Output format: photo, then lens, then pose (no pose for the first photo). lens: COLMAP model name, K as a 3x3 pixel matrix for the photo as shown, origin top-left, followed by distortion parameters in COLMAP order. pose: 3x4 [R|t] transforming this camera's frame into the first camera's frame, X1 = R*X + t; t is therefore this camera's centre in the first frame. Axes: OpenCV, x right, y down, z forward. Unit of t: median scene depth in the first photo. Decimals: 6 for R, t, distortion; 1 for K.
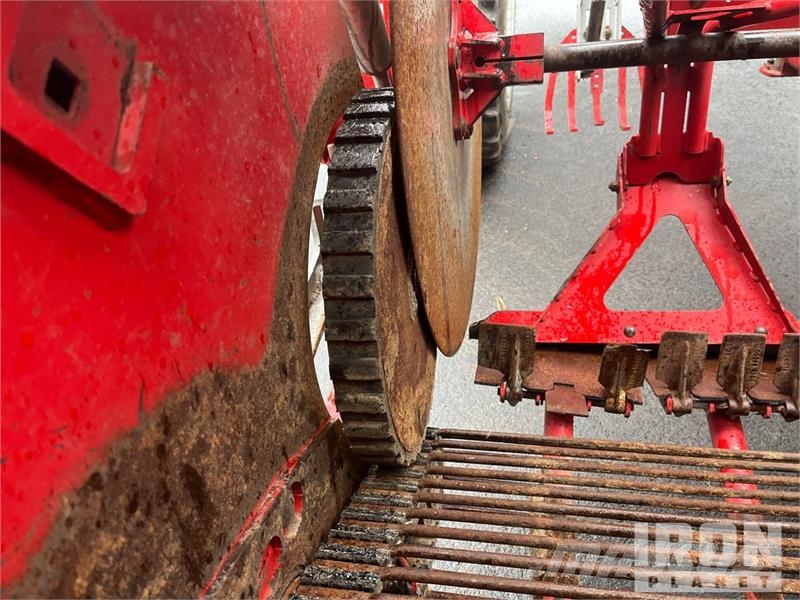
lens RADIAL K [[604.0, 0, 401.1], [0, 604.0, 315.4], [0, 0, 1]] dist [0.050302, -0.075607]
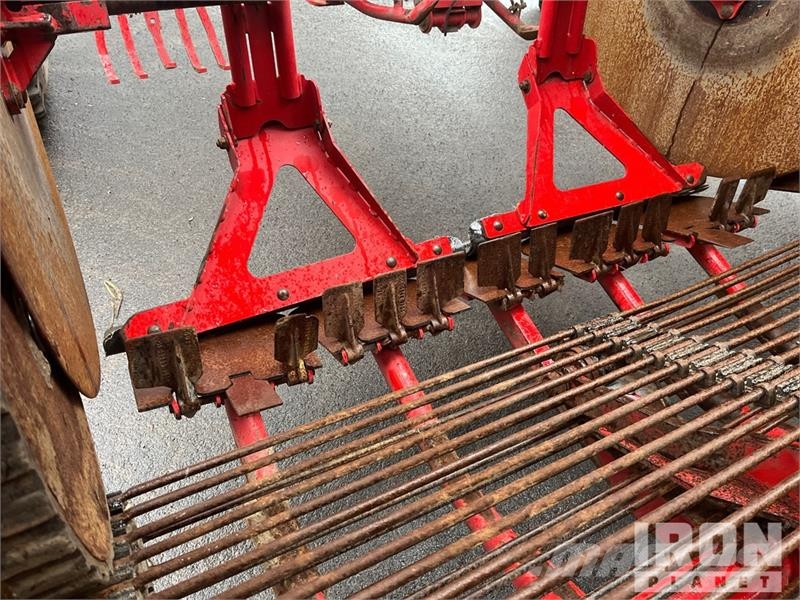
lens RADIAL K [[604.0, 0, 401.1], [0, 604.0, 315.4], [0, 0, 1]] dist [0.050302, -0.075607]
pose [[0.765913, -0.302300, 0.567443, -0.033196], [0.237684, 0.953176, 0.186979, -0.079645], [-0.597397, -0.008337, 0.801903, 0.130796]]
